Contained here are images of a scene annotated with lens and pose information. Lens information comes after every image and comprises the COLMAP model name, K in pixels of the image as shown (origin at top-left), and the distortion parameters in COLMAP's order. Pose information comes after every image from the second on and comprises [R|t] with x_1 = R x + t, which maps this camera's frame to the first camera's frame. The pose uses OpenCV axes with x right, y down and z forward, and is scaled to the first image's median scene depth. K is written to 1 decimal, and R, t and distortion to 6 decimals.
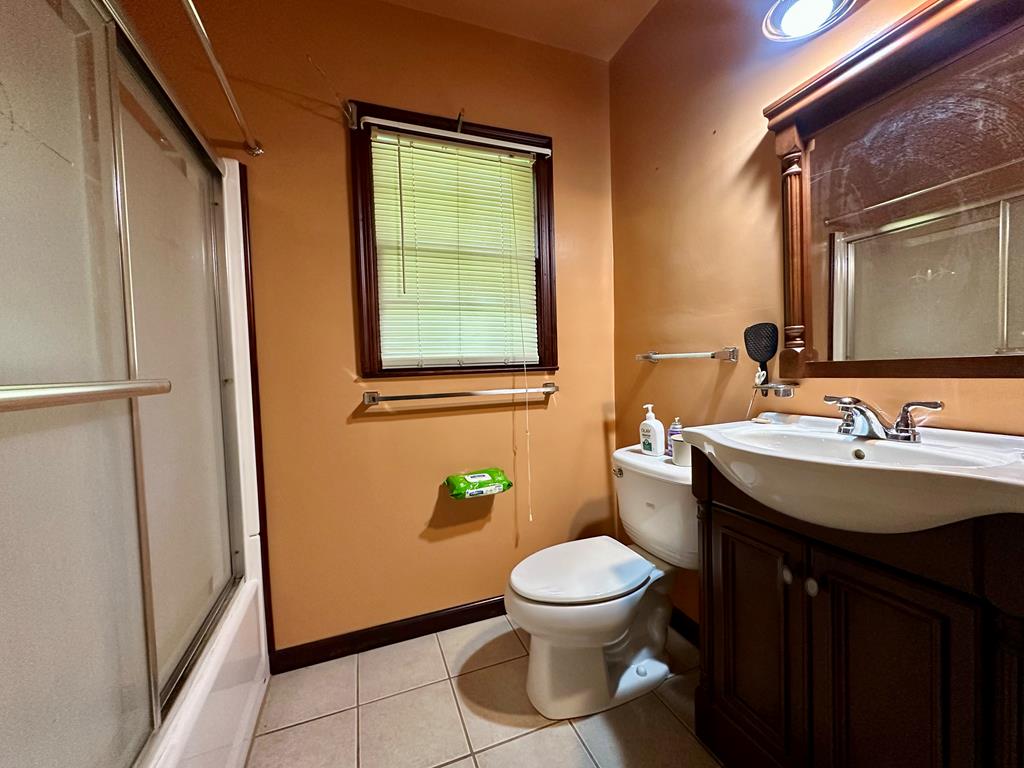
lens RADIAL K [[407.2, 0, 514.8], [0, 407.2, 384.1], [0, 0, 1]] dist [-0.001184, 0.000032]
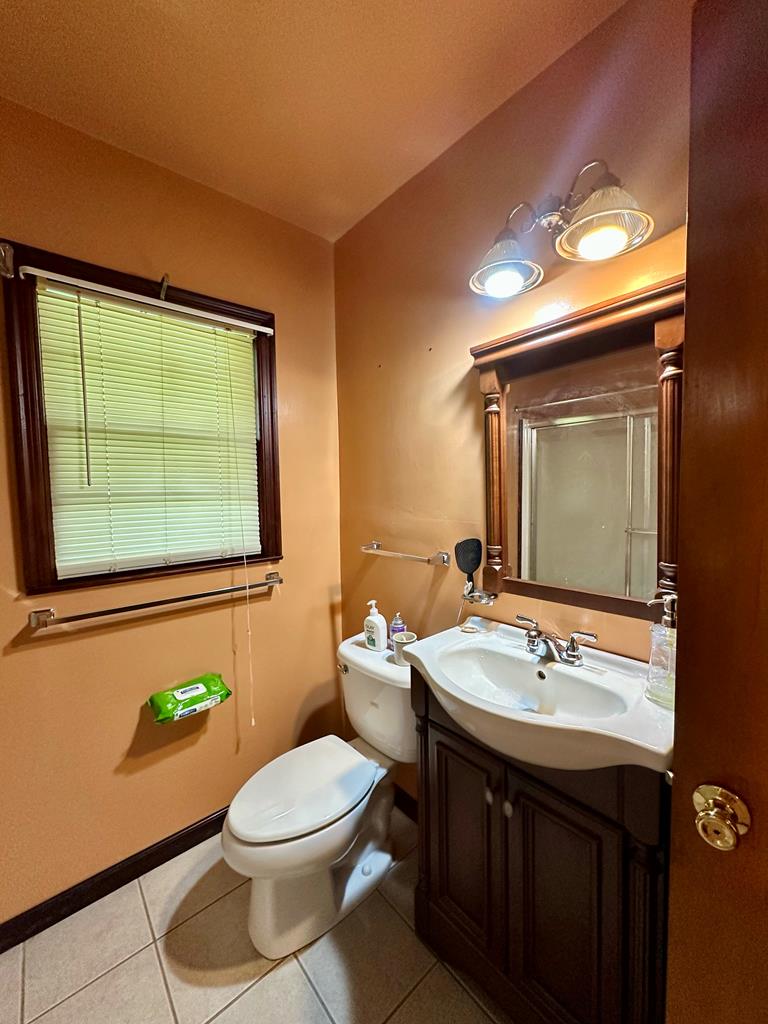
lens RADIAL K [[407.2, 0, 384.8], [0, 407.2, 512.0], [0, 0, 1]] dist [-0.001184, 0.000032]
pose [[0.941842, -0.006053, 0.336001, 0.015143], [0.002847, 0.999946, 0.010035, -0.182854], [-0.336043, -0.008495, 0.941808, 0.026934]]
